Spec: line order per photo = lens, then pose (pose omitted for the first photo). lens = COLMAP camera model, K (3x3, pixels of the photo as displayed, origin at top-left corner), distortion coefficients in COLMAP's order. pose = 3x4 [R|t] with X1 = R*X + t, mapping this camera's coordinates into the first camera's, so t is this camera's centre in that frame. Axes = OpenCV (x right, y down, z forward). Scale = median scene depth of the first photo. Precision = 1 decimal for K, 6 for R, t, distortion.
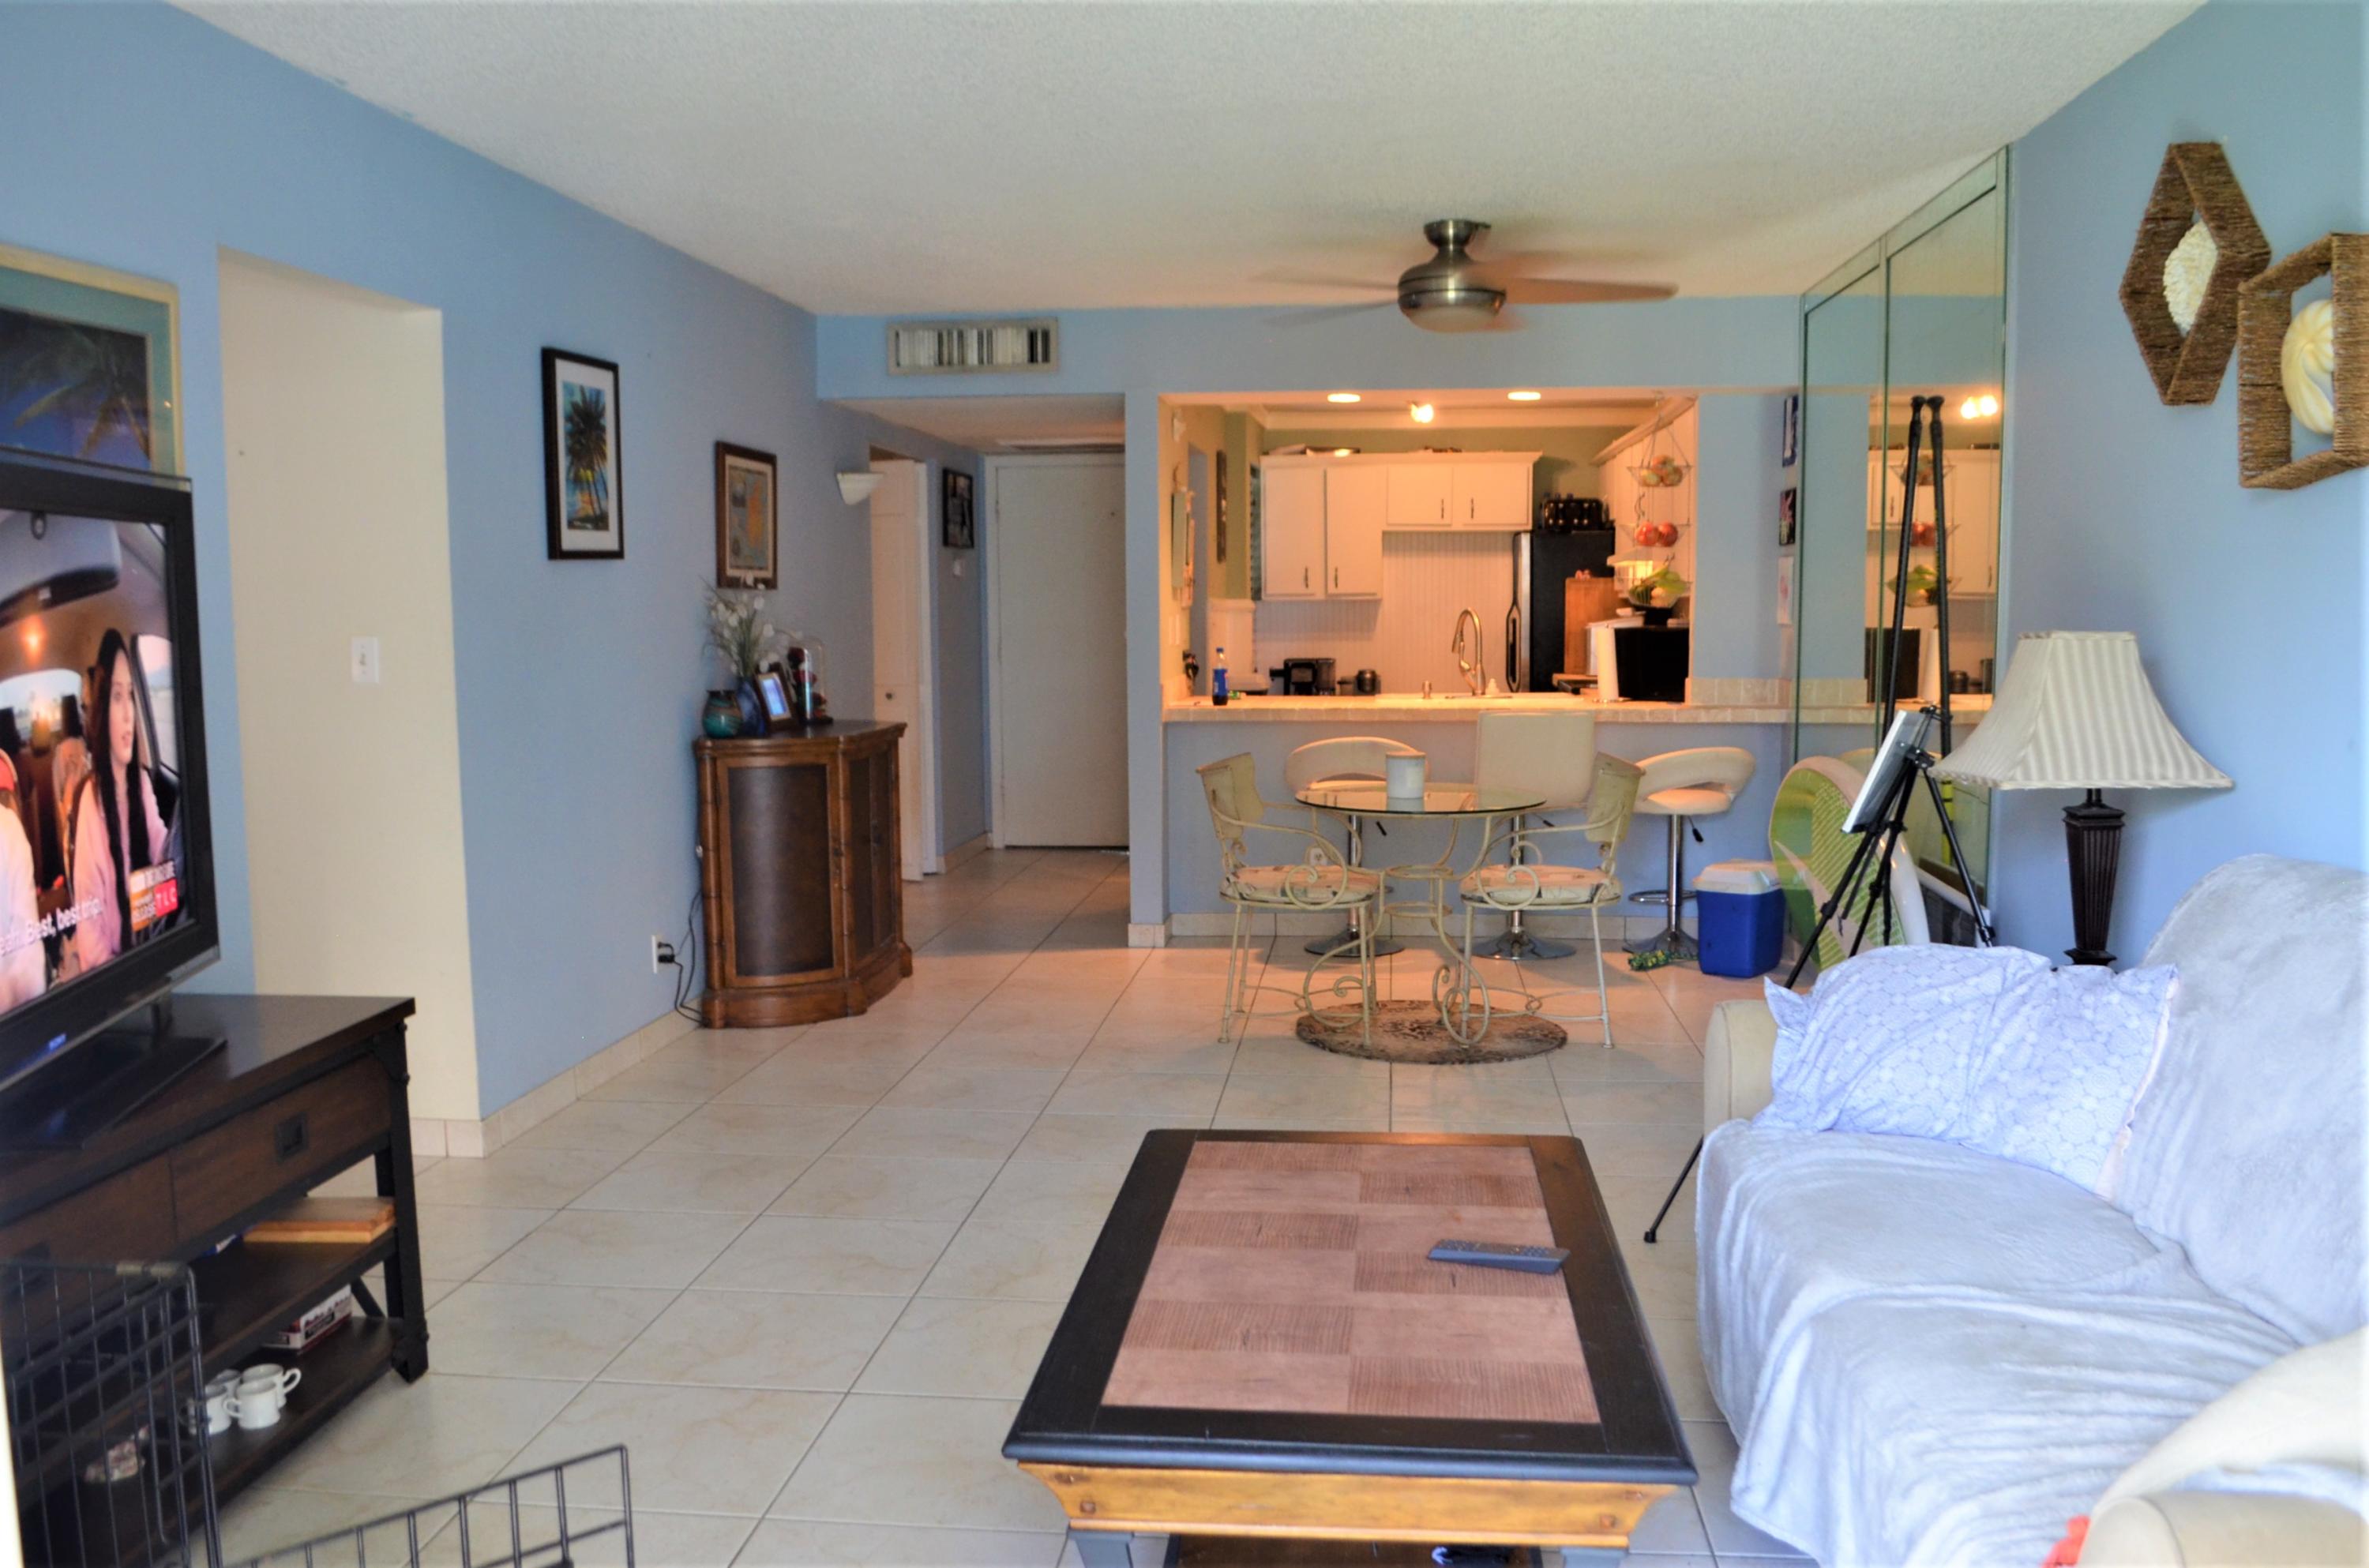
lens RADIAL K [[1930.8, 0, 1196.3], [0, 1930.8, 832.3], [0, 0, 1]] dist [-0.080287, 0.011541]
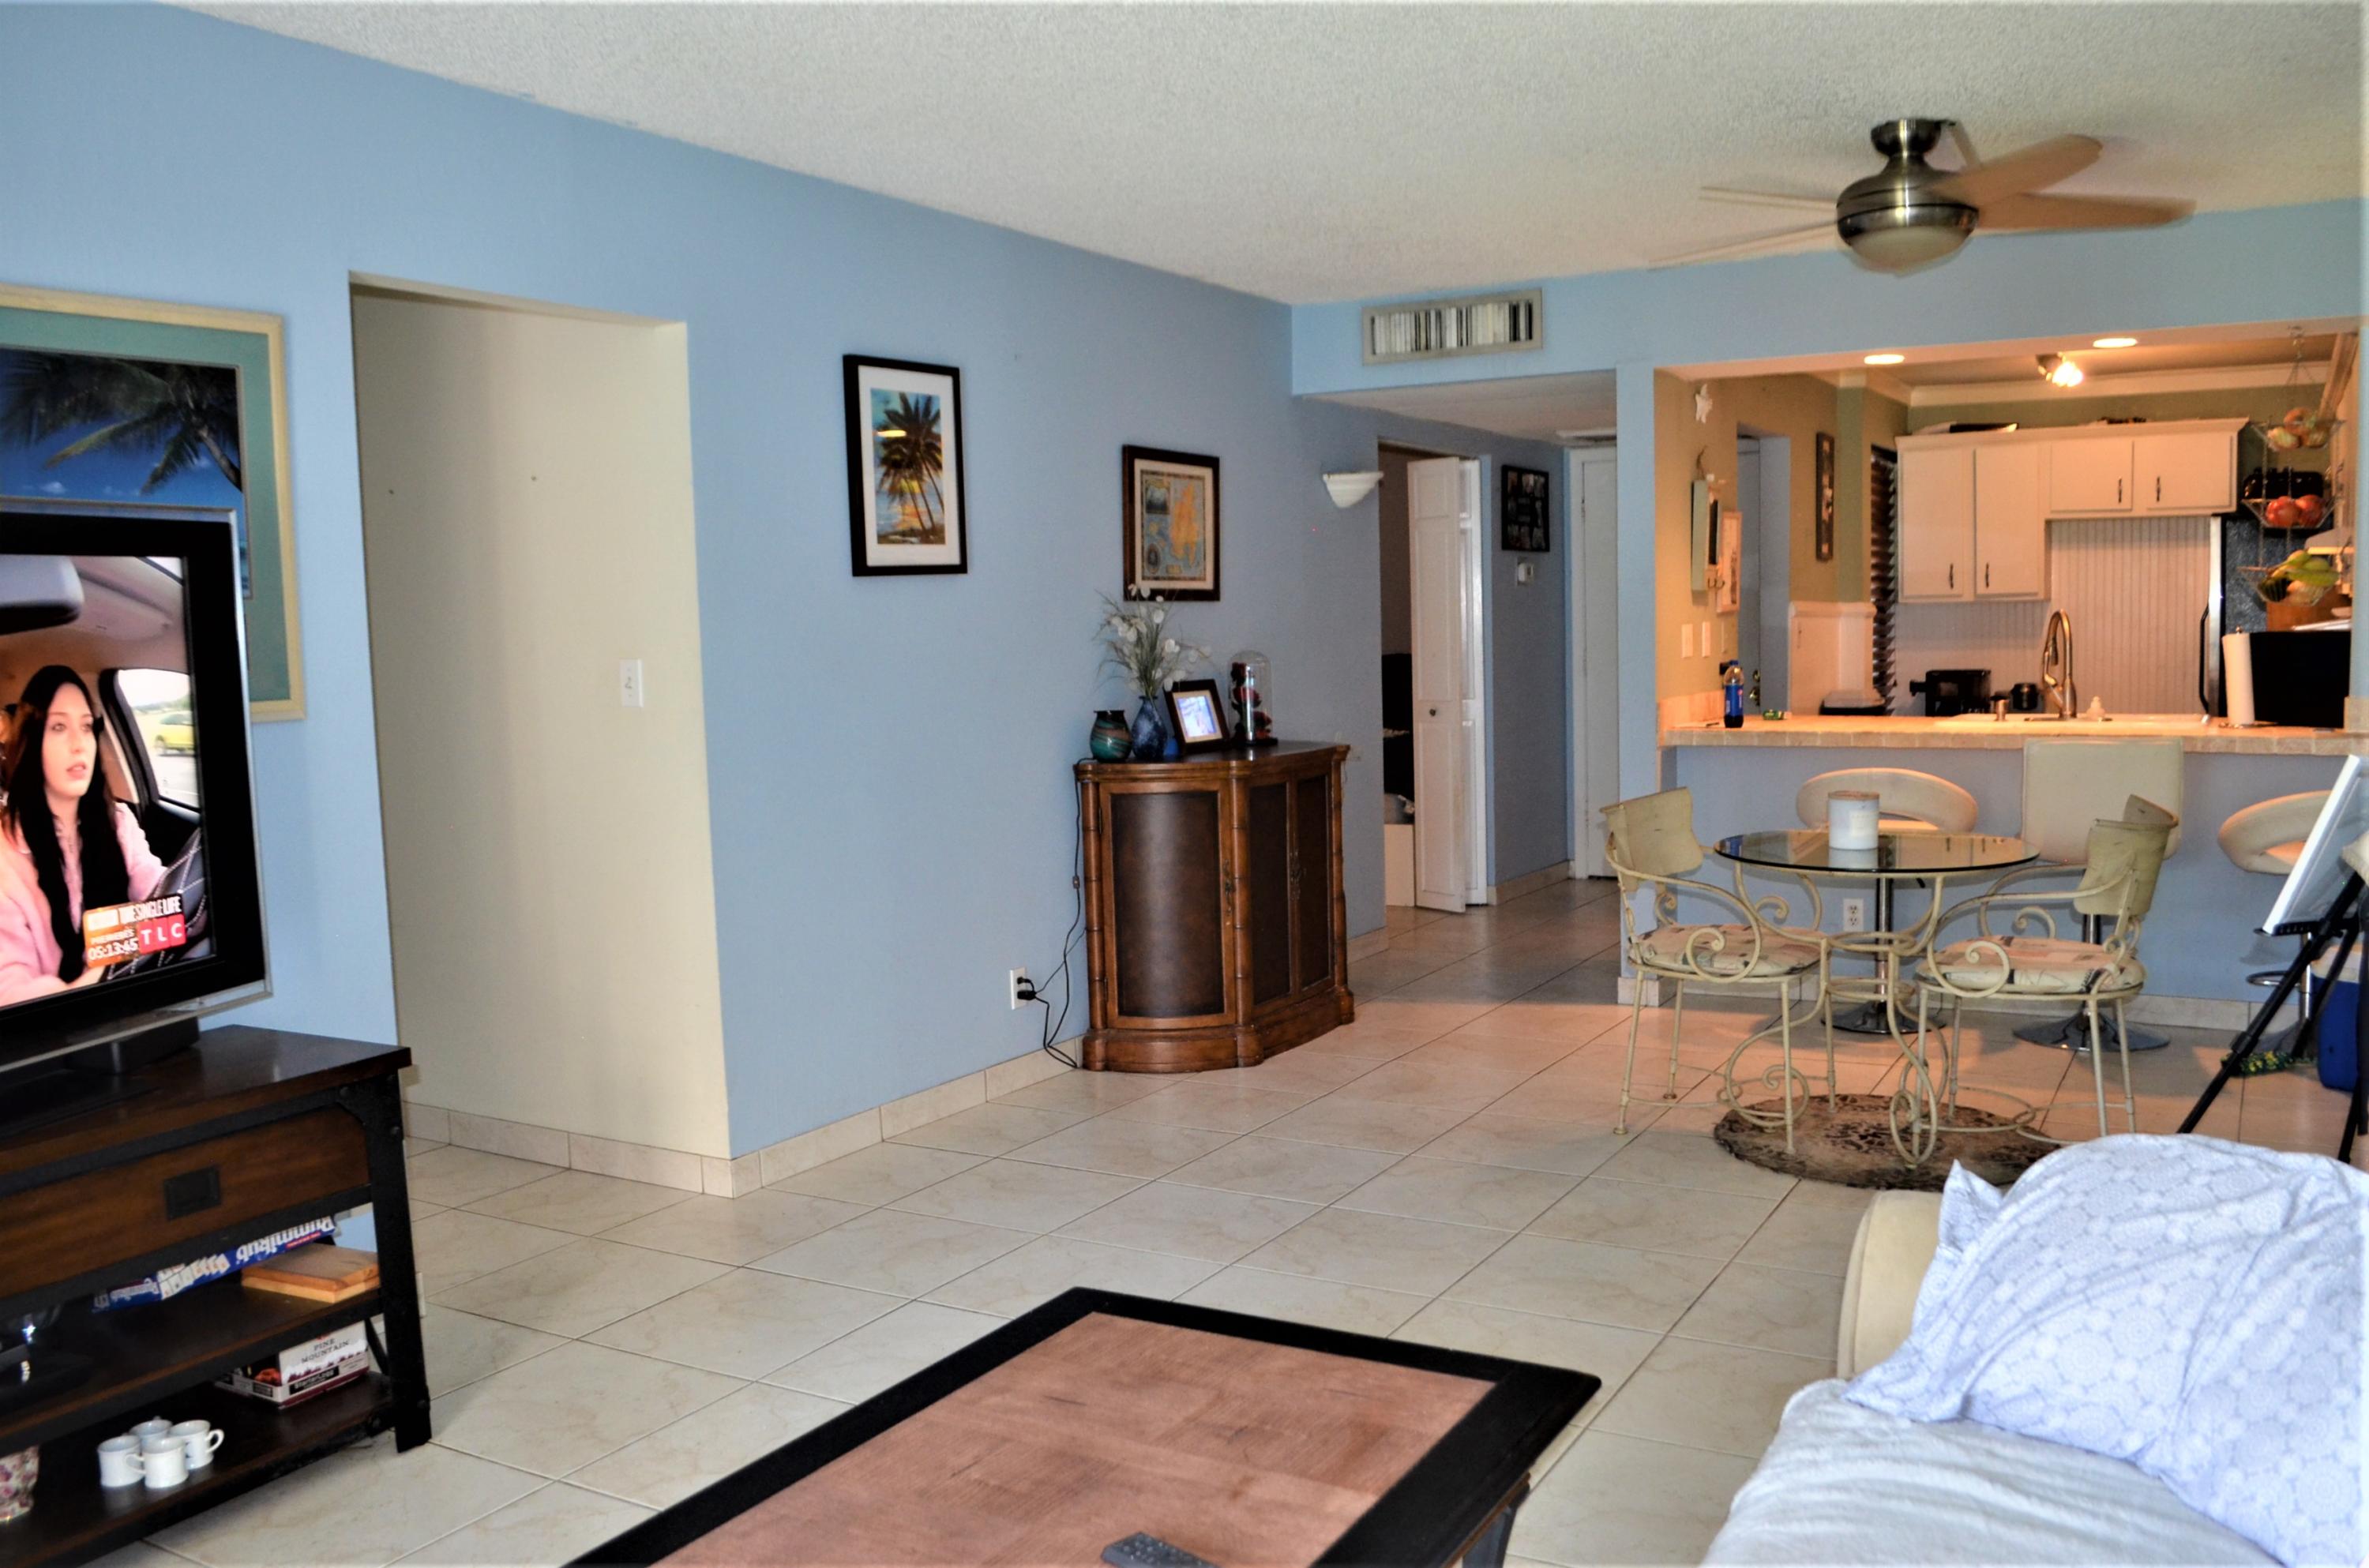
lens RADIAL K [[1930.8, 0, 1196.3], [0, 1930.8, 832.3], [0, 0, 1]] dist [-0.080287, 0.011541]
pose [[0.913757, 0.026497, -0.405397, 0.175473], [-0.028123, 0.999603, 0.001947, -0.017694], [0.405287, 0.009622, 0.914139, 0.157747]]
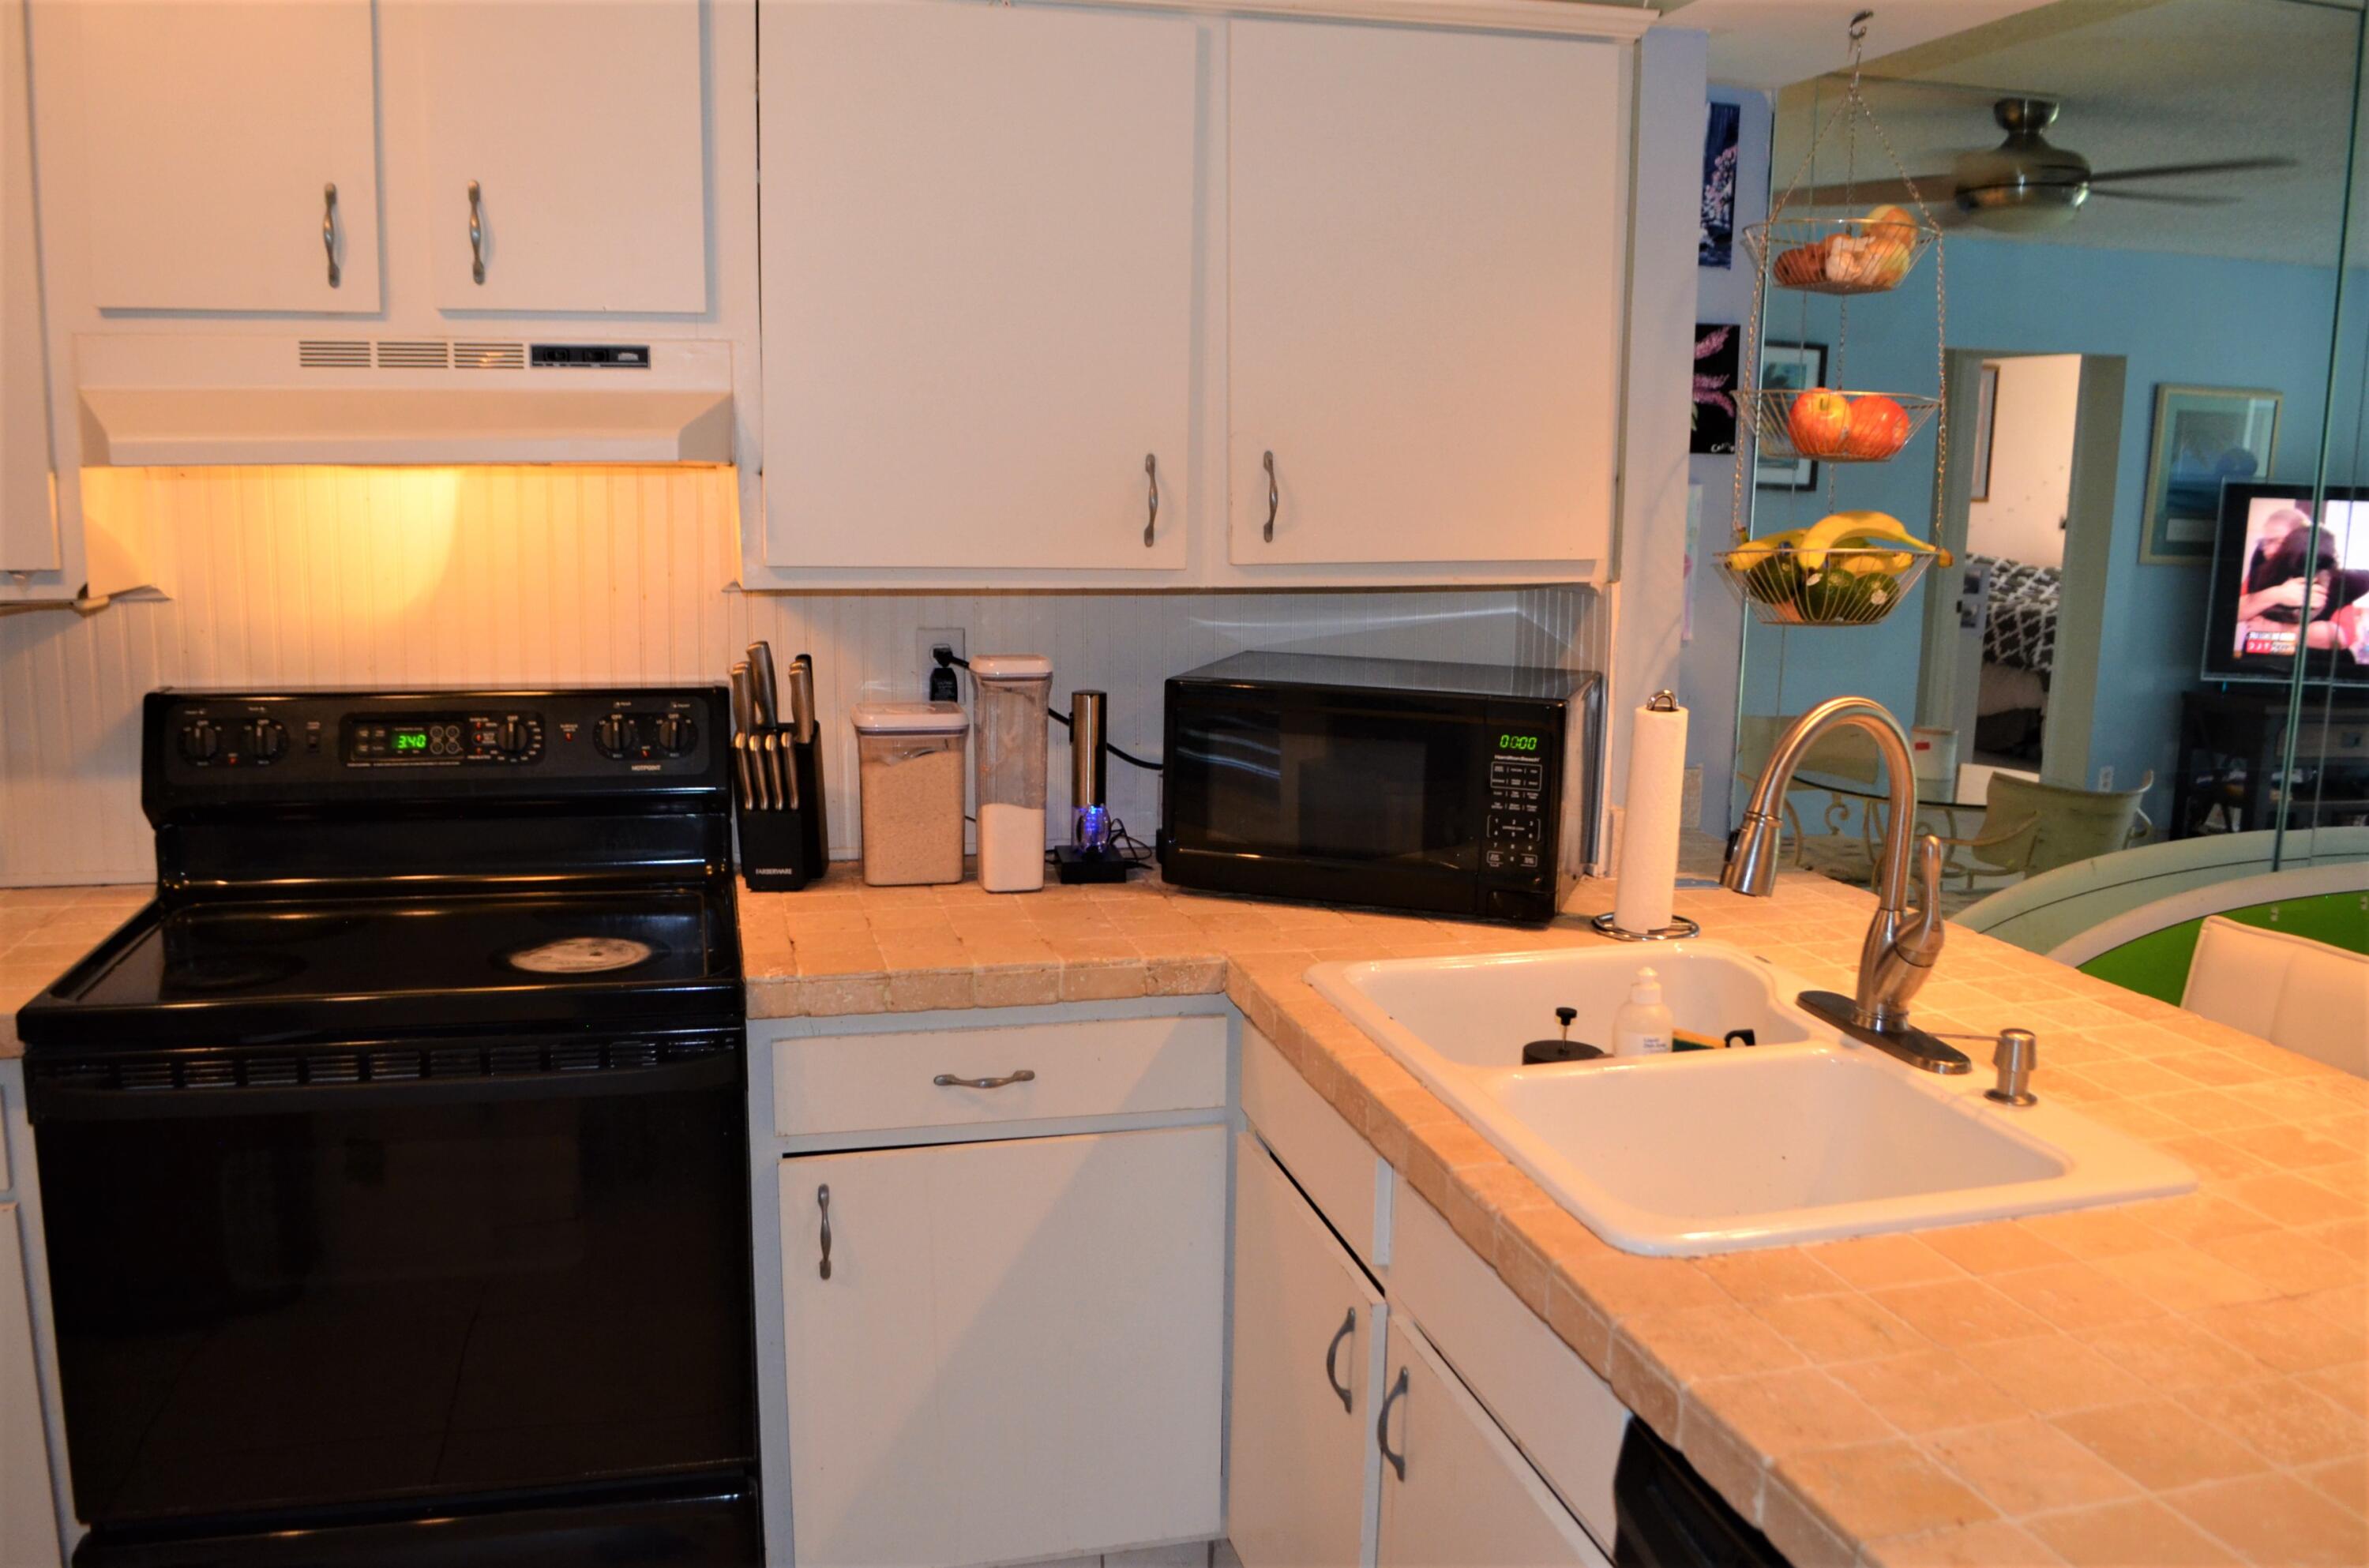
lens RADIAL K [[1910.6, 0, 1182.8], [0, 1910.6, 843.5], [0, 0, 1]] dist [-0.103734, 0.002167]
pose [[-0.341847, -0.180358, 0.922286, -0.064828], [0.101380, 0.968605, 0.226992, -0.206162], [-0.934271, 0.171098, -0.312830, 1.492173]]
